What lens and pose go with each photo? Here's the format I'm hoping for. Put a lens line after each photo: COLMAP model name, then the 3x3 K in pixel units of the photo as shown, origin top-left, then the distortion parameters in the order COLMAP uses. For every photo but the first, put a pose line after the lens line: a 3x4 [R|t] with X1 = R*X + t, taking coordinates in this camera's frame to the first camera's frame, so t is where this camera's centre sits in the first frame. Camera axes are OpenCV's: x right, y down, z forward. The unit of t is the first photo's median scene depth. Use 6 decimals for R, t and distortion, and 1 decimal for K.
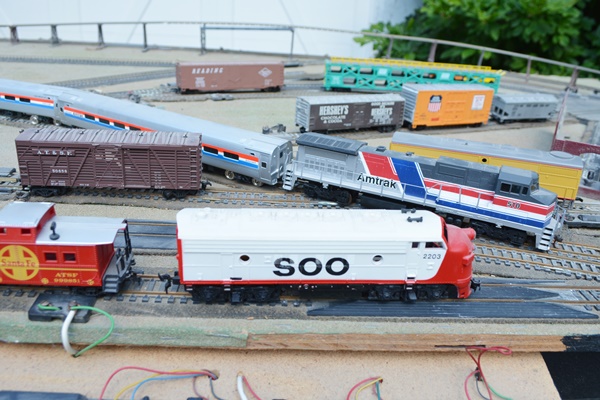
lens RADIAL K [[519.6, 0, 303.1], [0, 519.6, 199.2], [0, 0, 1]] dist [-0.082847, 0.006806]
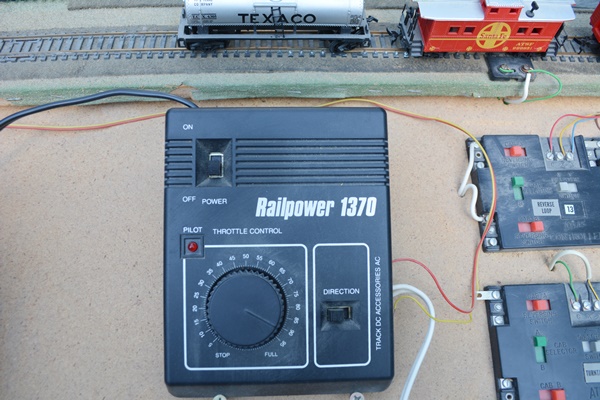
lens RADIAL K [[463.5, 0, 303.1], [0, 463.5, 199.9], [0, 0, 1]] dist [-0.089450, 0.016575]
pose [[0.999613, -0.007584, -0.026761, -0.438352], [0.022071, 0.801758, 0.597241, -0.093871], [0.016926, -0.597601, 0.801615, -0.044983]]
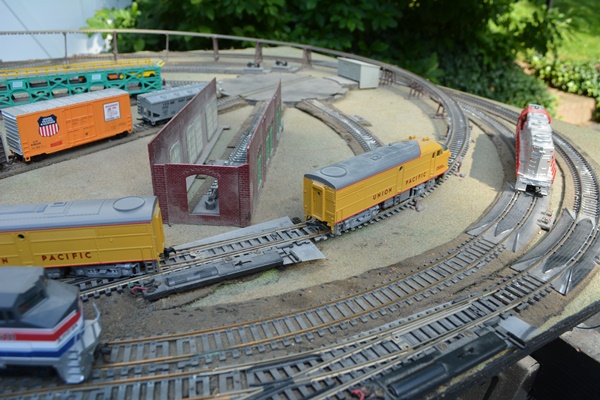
lens RADIAL K [[460.9, 0, 300.0], [0, 460.9, 200.0], [0, 0, 1]] dist [-0.081809, 0.008272]
pose [[0.888369, -0.238495, 0.392328, 0.340585], [0.203804, 0.970541, 0.128505, -0.091928], [-0.411418, -0.034202, 0.910805, 0.208082]]
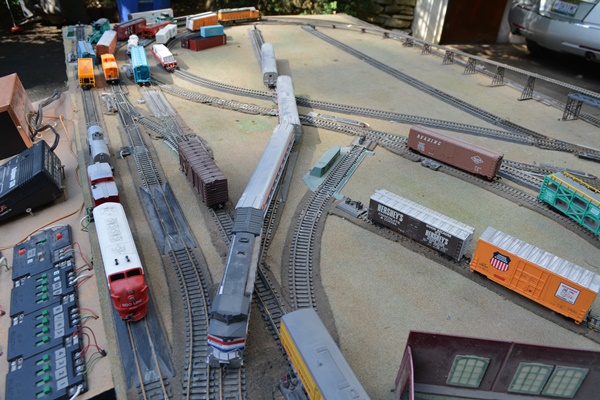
lens RADIAL K [[466.5, 0, 302.6], [0, 466.5, 199.3], [0, 0, 1]] dist [-0.089538, 0.017212]
pose [[0.386666, 0.446148, -0.807119, 0.810523], [-0.388583, 0.872526, 0.296145, -0.431756], [0.836357, 0.199124, 0.510741, 0.311547]]
